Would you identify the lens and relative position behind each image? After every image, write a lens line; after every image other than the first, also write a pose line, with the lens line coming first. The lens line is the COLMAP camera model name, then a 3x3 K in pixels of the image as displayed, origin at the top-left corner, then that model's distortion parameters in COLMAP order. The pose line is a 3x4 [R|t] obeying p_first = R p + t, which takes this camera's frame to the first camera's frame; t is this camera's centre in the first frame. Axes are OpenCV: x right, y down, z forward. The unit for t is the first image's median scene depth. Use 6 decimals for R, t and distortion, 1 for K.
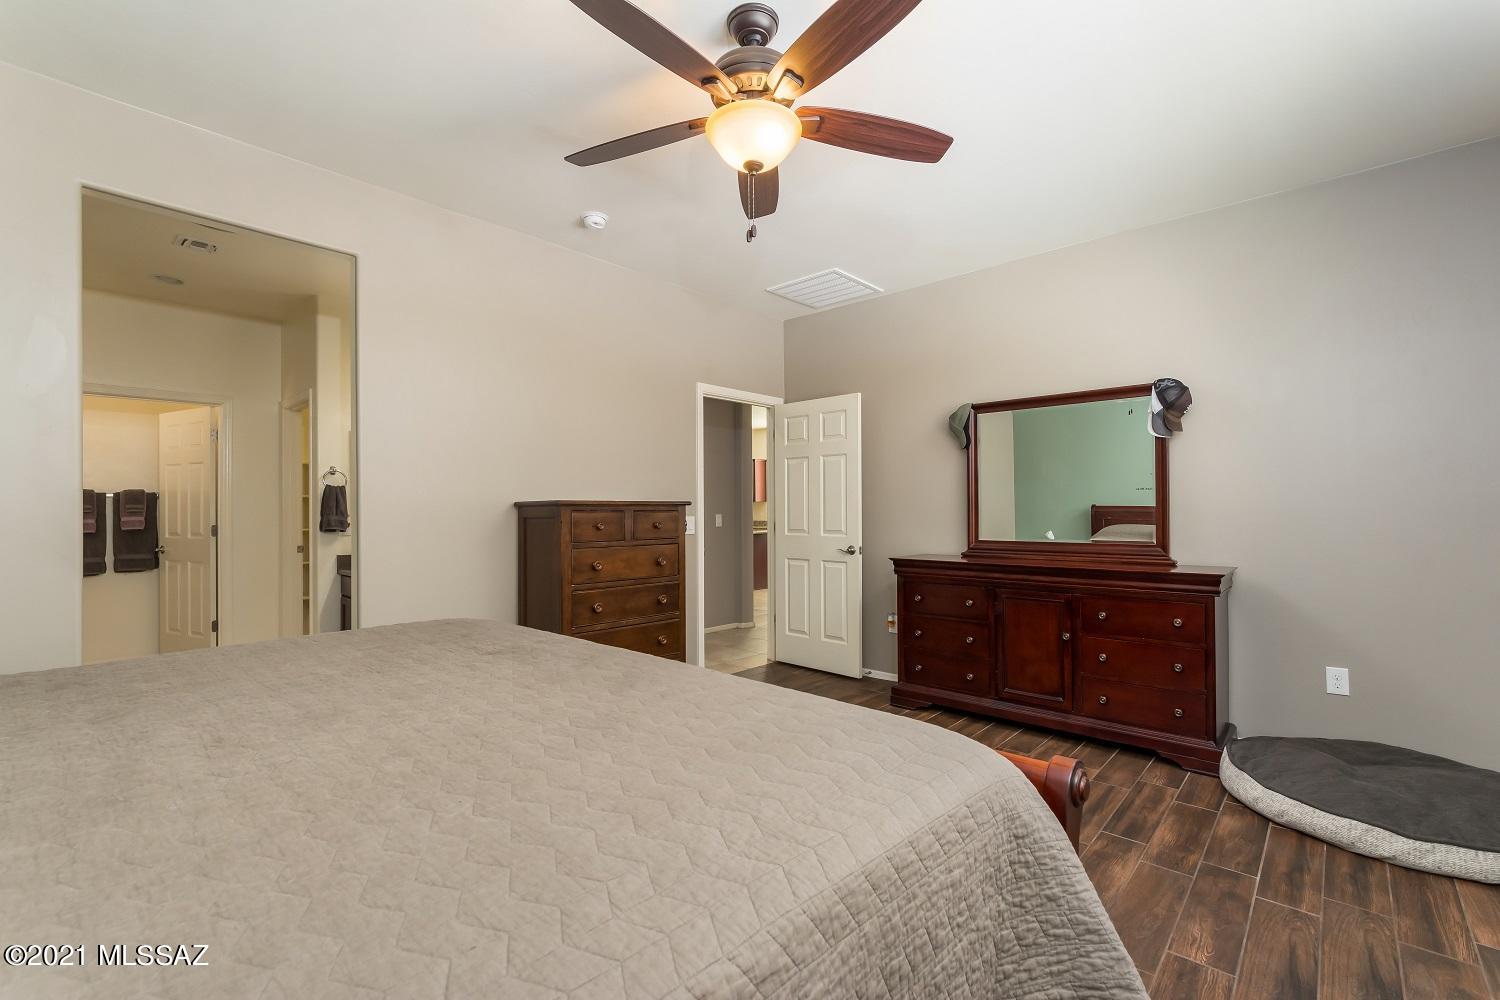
lens RADIAL K [[652.2, 0, 748.6], [0, 652.2, 505.1], [0, 0, 1]] dist [-0.004089, 0.003331]
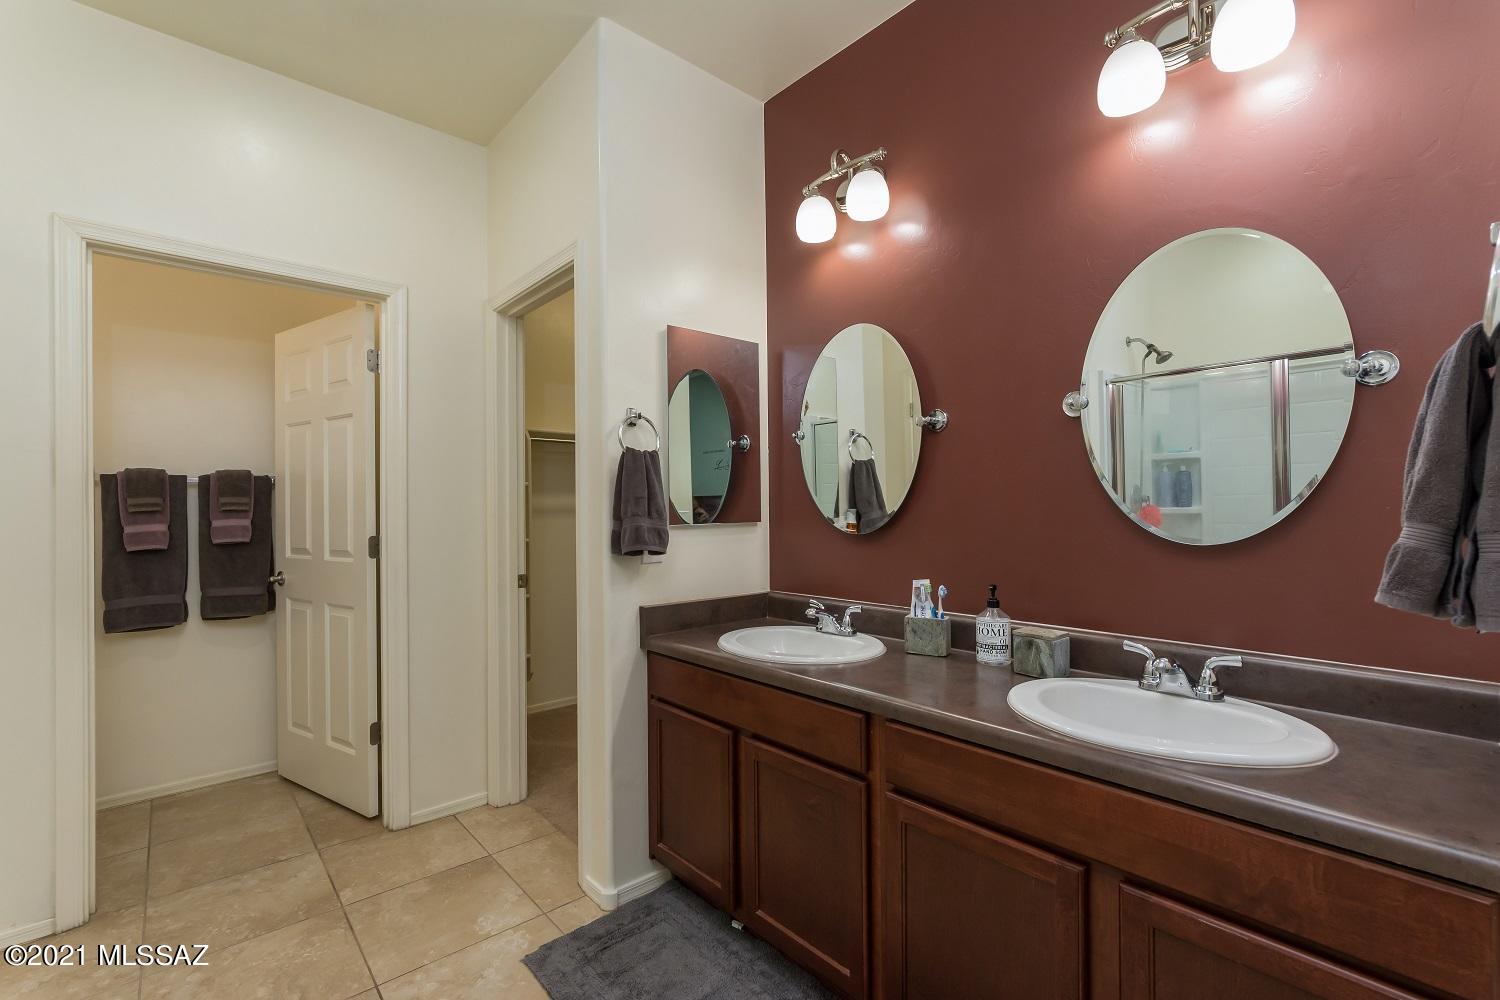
lens RADIAL K [[652.2, 0, 746.7], [0, 652.2, 514.0], [0, 0, 1]] dist [-0.004089, 0.003331]
pose [[0.994120, 0.003459, -0.108230, -0.458943], [-0.003234, 0.999992, 0.002253, 0.010778], [0.108237, -0.001889, 0.994123, 0.506093]]
